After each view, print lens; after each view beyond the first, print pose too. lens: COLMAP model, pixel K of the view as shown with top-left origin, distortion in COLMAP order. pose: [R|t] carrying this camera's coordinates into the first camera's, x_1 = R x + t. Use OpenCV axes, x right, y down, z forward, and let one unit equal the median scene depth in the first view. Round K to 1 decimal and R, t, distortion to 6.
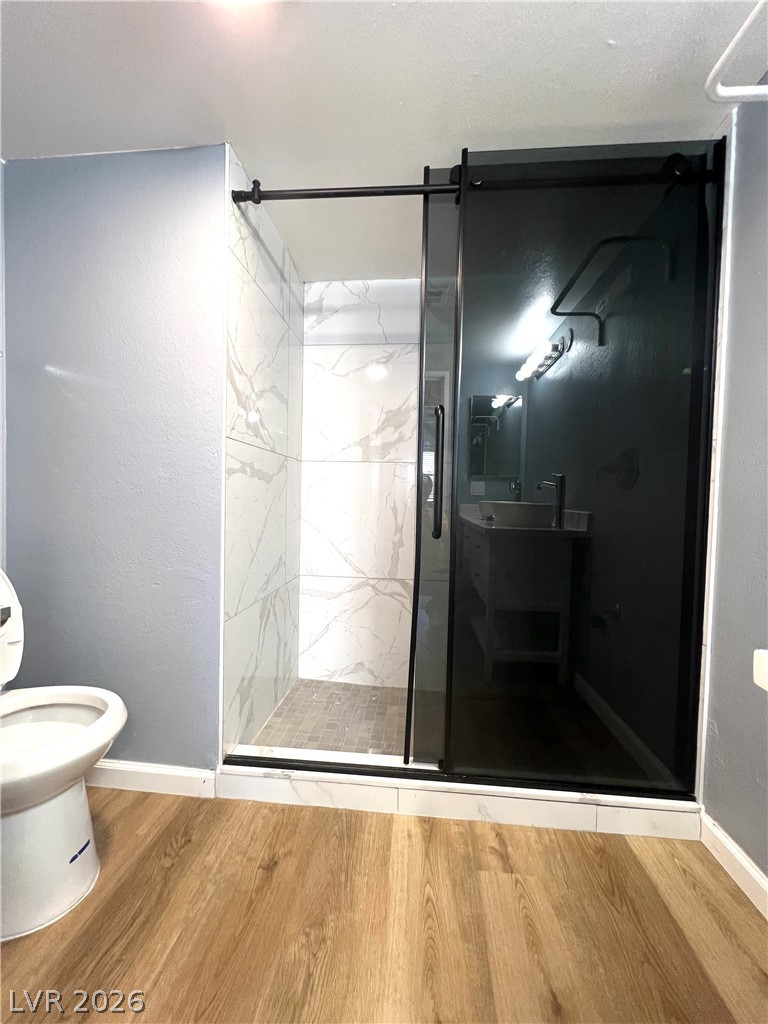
lens RADIAL K [[409.4, 0, 384.0], [0, 409.4, 512.0], [0, 0, 1]] dist [-0.001064, 0.000636]
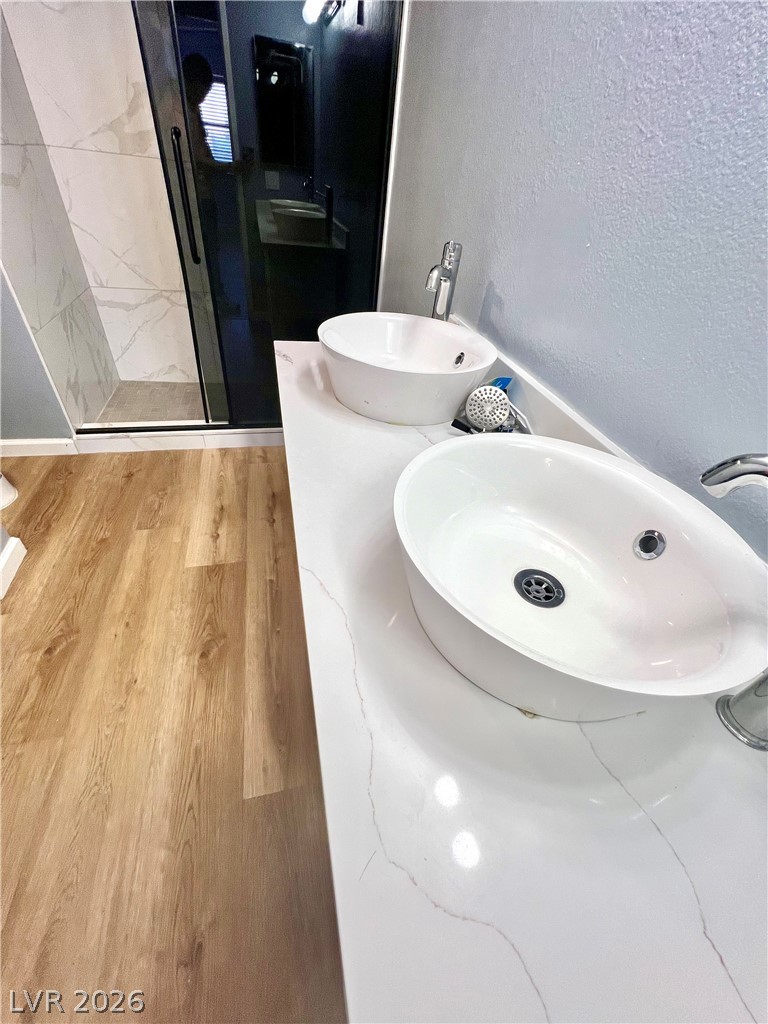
lens RADIAL K [[409.4, 0, 384.0], [0, 409.4, 512.0], [0, 0, 1]] dist [-0.001064, 0.000636]
pose [[0.942522, -0.153155, 0.296979, 0.182536], [-0.070007, 0.778538, 0.623681, -0.177772], [-0.326729, -0.608624, 0.723067, -0.637567]]
